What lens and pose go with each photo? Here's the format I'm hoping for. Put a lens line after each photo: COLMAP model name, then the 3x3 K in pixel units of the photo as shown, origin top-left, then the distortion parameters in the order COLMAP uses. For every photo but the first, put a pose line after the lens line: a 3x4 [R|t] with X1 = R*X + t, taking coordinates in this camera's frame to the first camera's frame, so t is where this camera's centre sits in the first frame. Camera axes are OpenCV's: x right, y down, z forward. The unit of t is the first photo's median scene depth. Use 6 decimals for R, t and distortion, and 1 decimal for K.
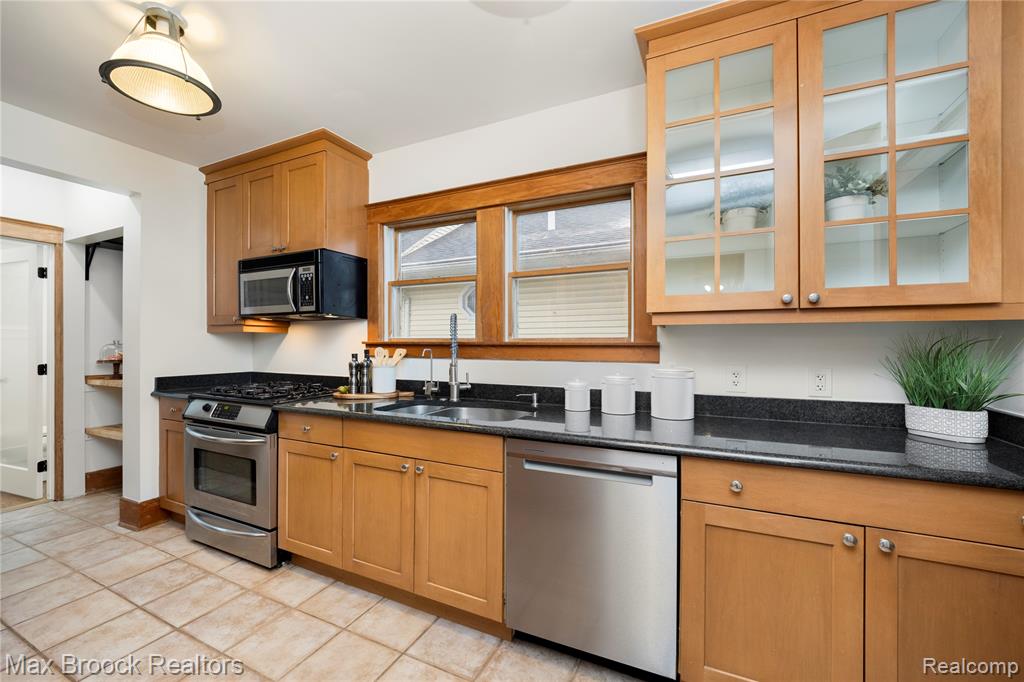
lens RADIAL K [[404.7, 0, 512.0], [0, 404.7, 341.0], [0, 0, 1]] dist [0.013289, -0.000143]
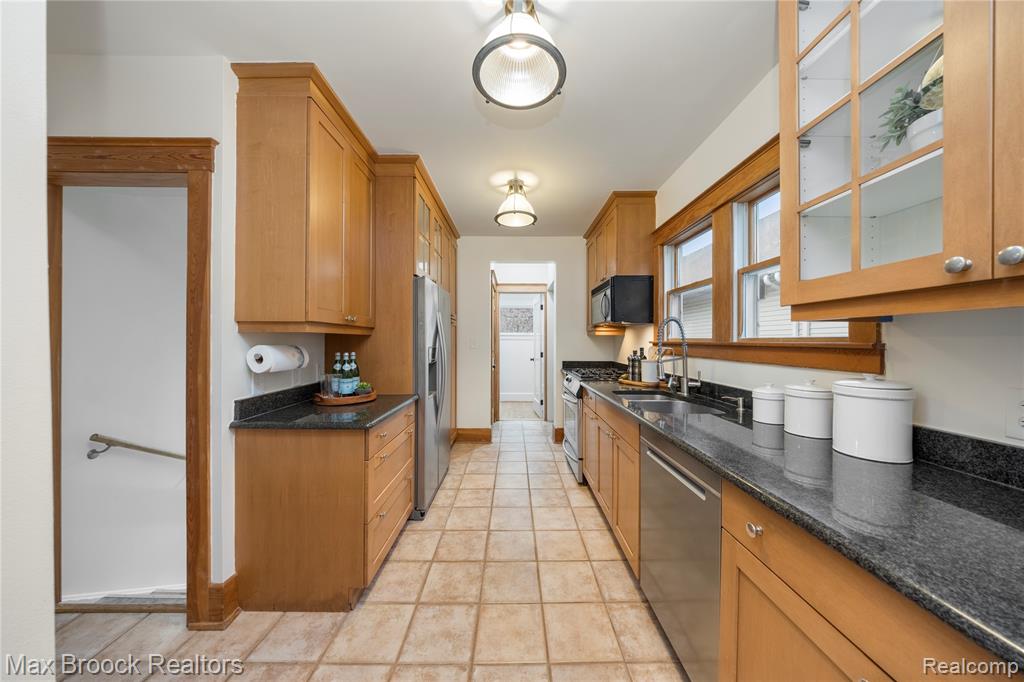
lens RADIAL K [[353.5, 0, 512.0], [0, 353.5, 341.0], [0, 0, 1]] dist [-0.000321, -0.000022]
pose [[0.428477, 0.001824, -0.903551, 0.501896], [-0.001823, 0.999998, 0.001155, -0.000501], [0.903551, 0.001152, 0.428479, 0.156521]]
